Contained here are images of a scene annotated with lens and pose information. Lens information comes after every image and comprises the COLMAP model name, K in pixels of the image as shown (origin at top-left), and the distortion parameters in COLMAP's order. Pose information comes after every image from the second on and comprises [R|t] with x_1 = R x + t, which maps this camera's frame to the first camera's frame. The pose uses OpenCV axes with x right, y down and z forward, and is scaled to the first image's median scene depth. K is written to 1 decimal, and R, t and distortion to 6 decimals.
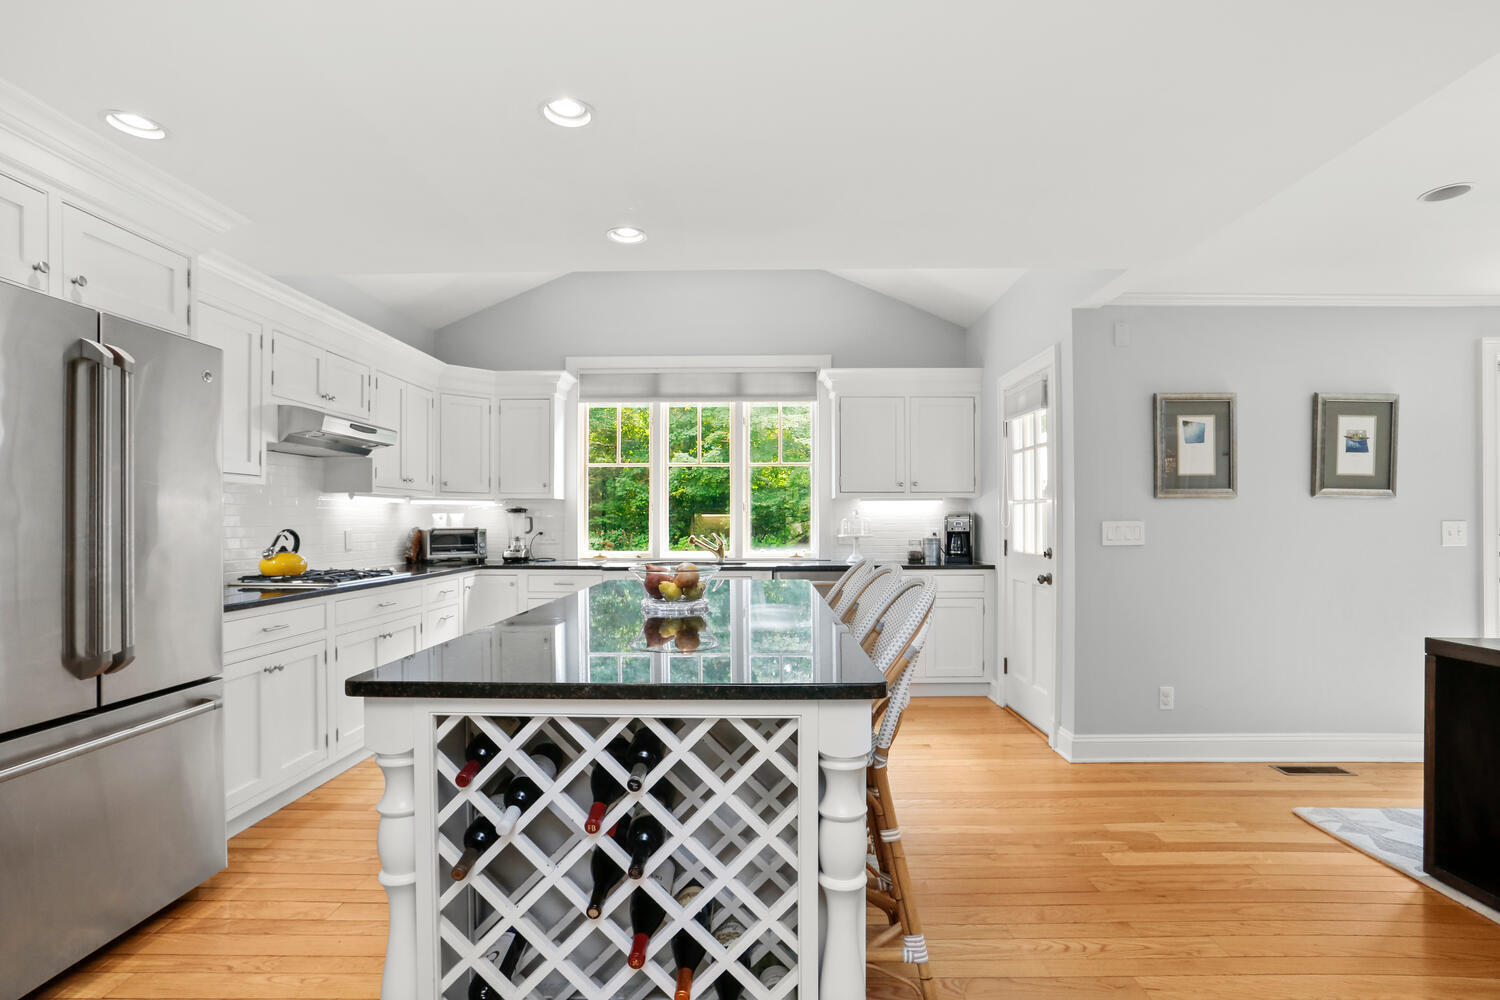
lens RADIAL K [[814.1, 0, 757.4], [0, 814.1, 506.9], [0, 0, 1]] dist [-0.003987, 0.023928]
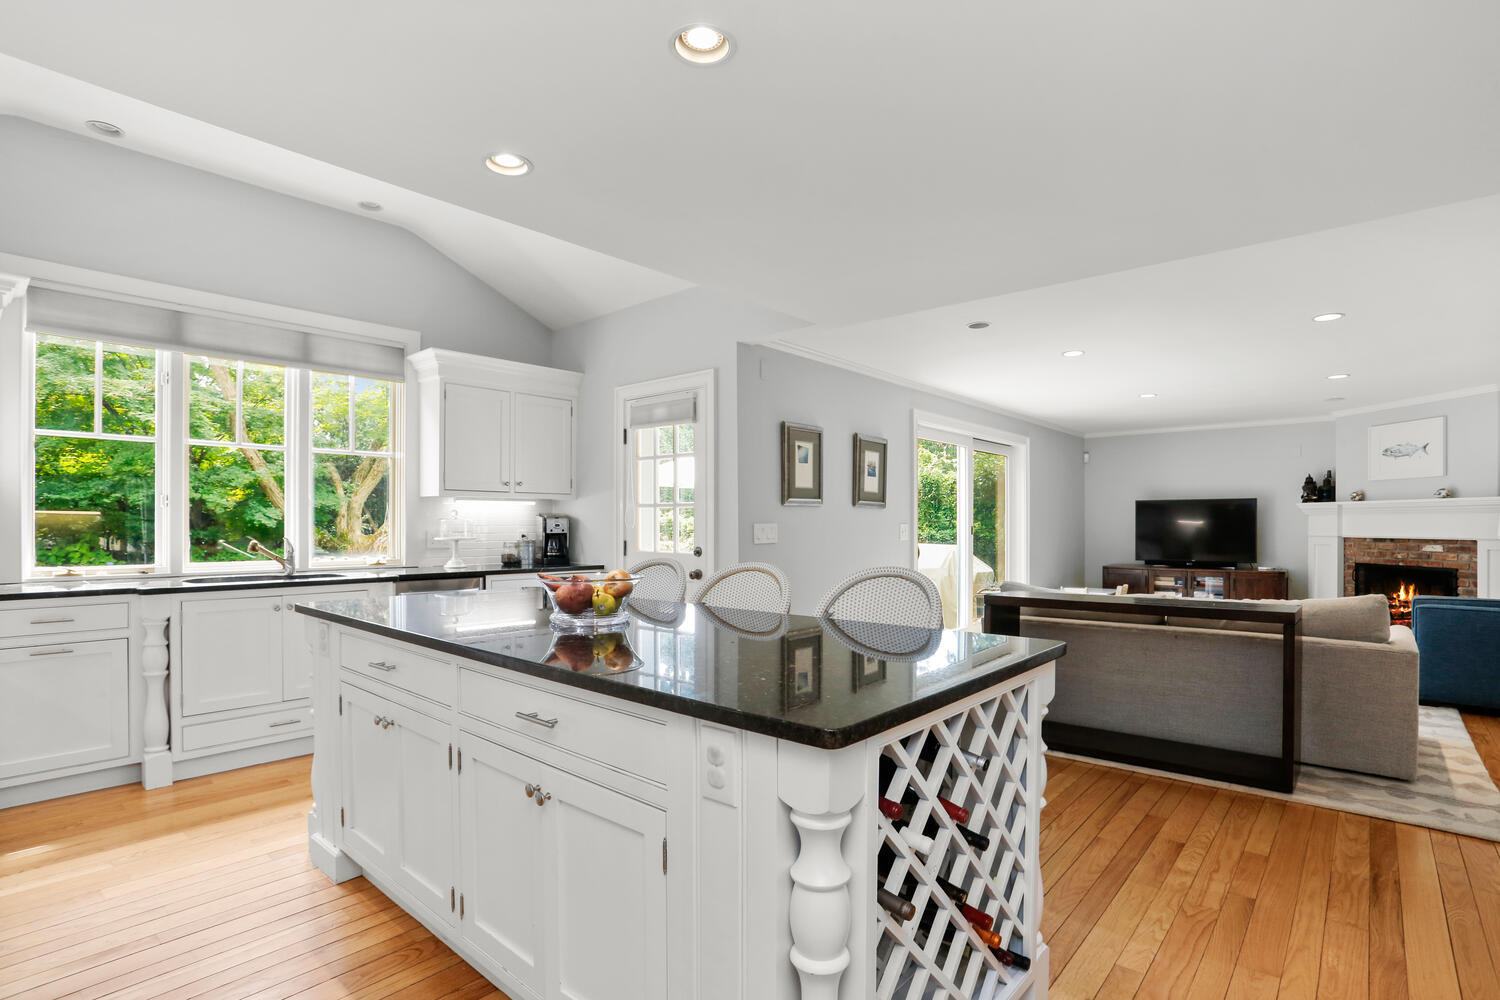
lens RADIAL K [[814.1, 0, 757.4], [0, 814.1, 506.9], [0, 0, 1]] dist [-0.003987, 0.023928]
pose [[0.634087, 0.018579, 0.773038, -0.374860], [-0.016919, 0.999805, -0.010152, 0.003859], [-0.773076, -0.006642, 0.634278, 0.177325]]
